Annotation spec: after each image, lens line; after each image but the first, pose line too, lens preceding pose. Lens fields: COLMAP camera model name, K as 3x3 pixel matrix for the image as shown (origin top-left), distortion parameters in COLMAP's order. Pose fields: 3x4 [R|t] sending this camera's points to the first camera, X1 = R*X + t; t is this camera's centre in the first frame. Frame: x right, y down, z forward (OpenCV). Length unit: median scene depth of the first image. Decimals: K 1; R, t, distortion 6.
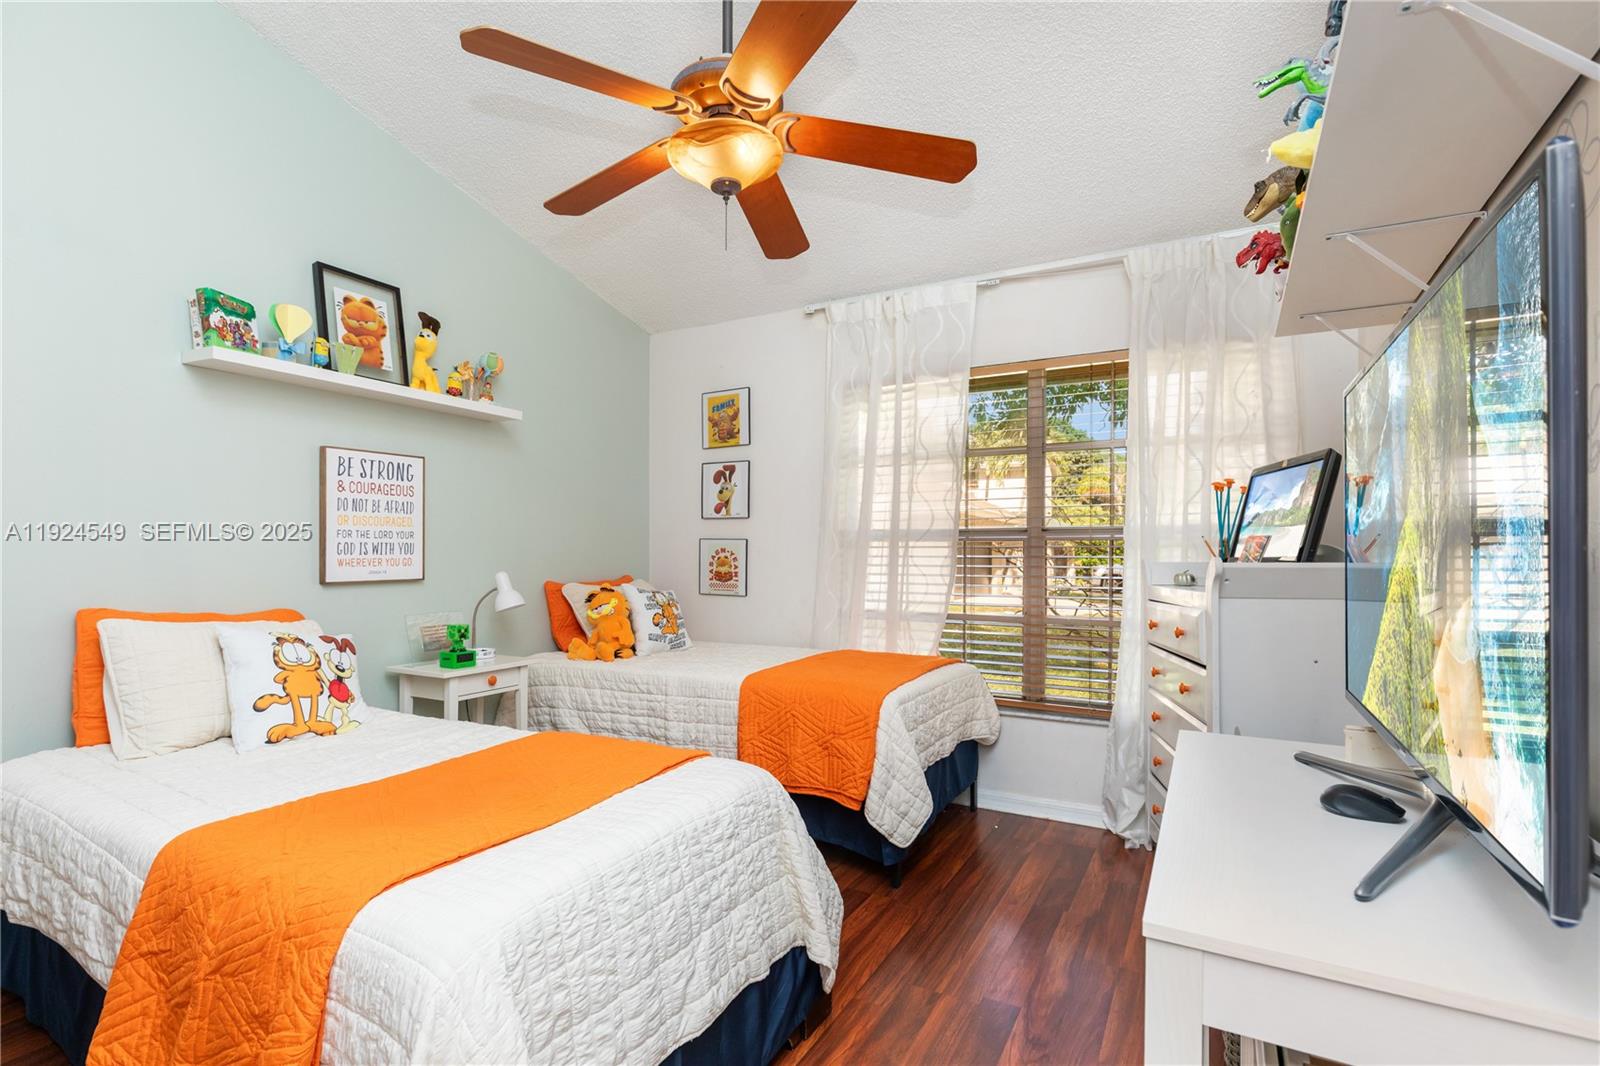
lens RADIAL K [[752.2, 0, 790.7], [0, 752.2, 547.2], [0, 0, 1]] dist [-0.003066, 0.000336]
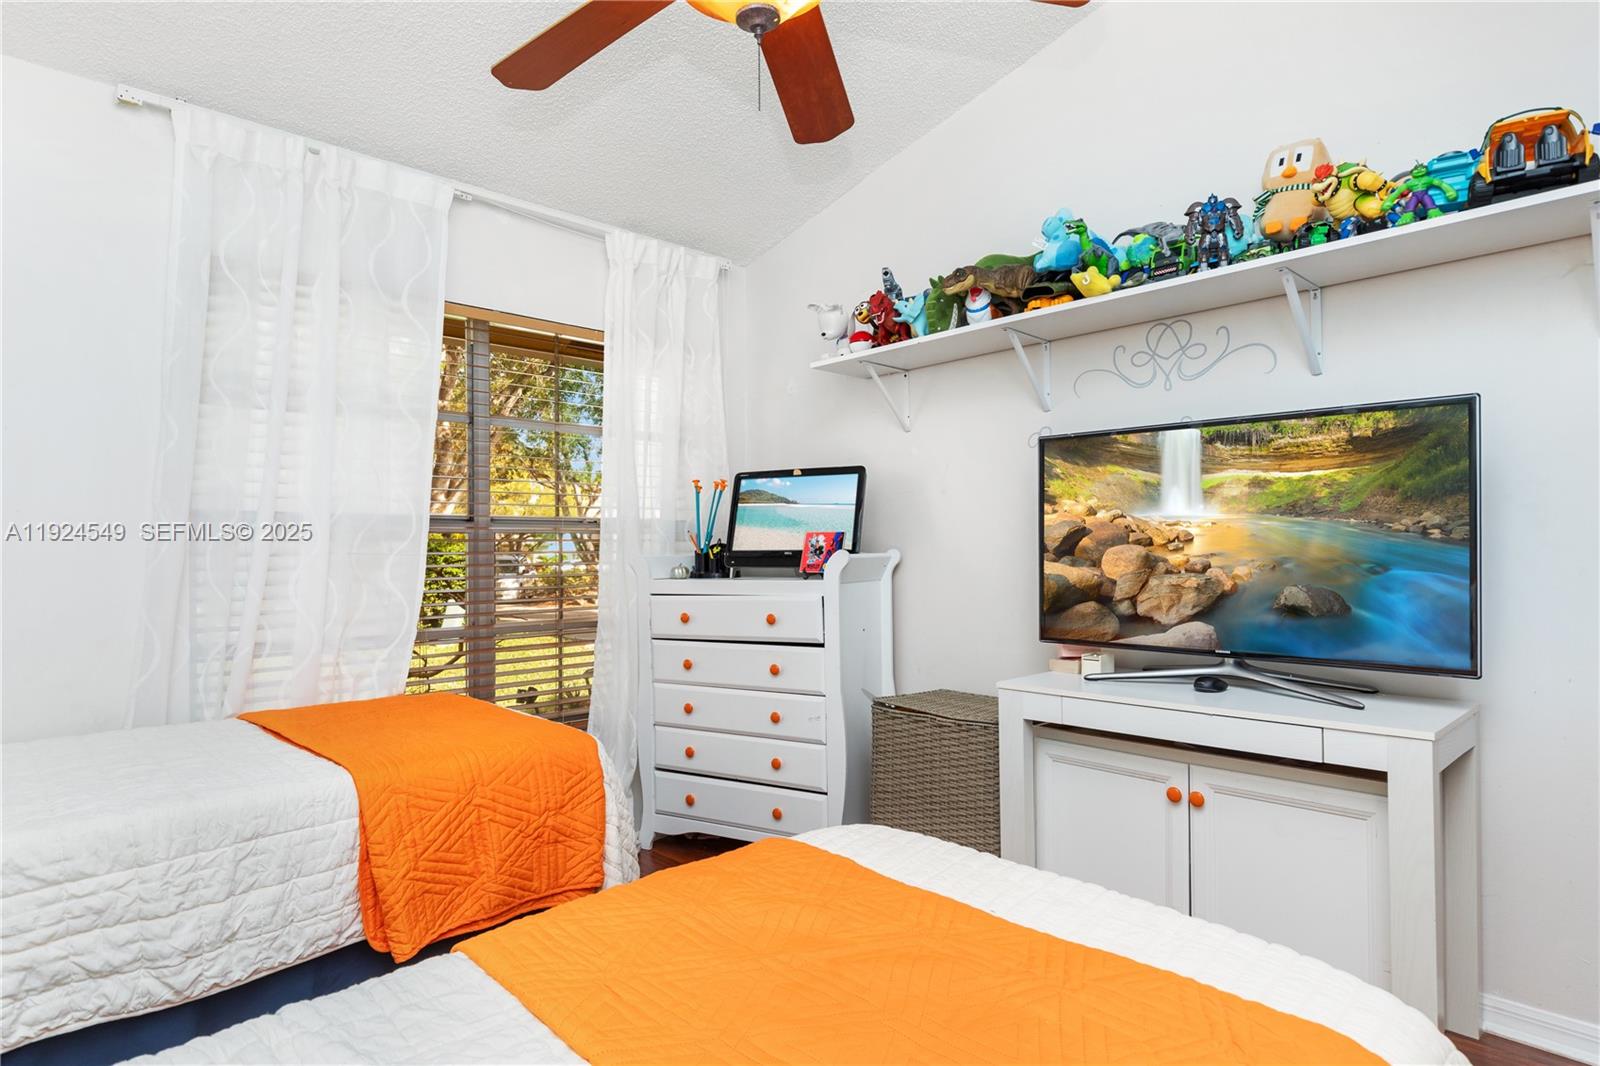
lens RADIAL K [[890.2, 0, 800.0], [0, 890.2, 533.0], [0, 0, 1]] dist [0.003086, 0.000651]
pose [[0.267411, 0.006781, 0.963559, -0.509405], [0.005860, 0.999945, -0.008663, -0.001703], [-0.963565, 0.007963, 0.267356, 0.433913]]
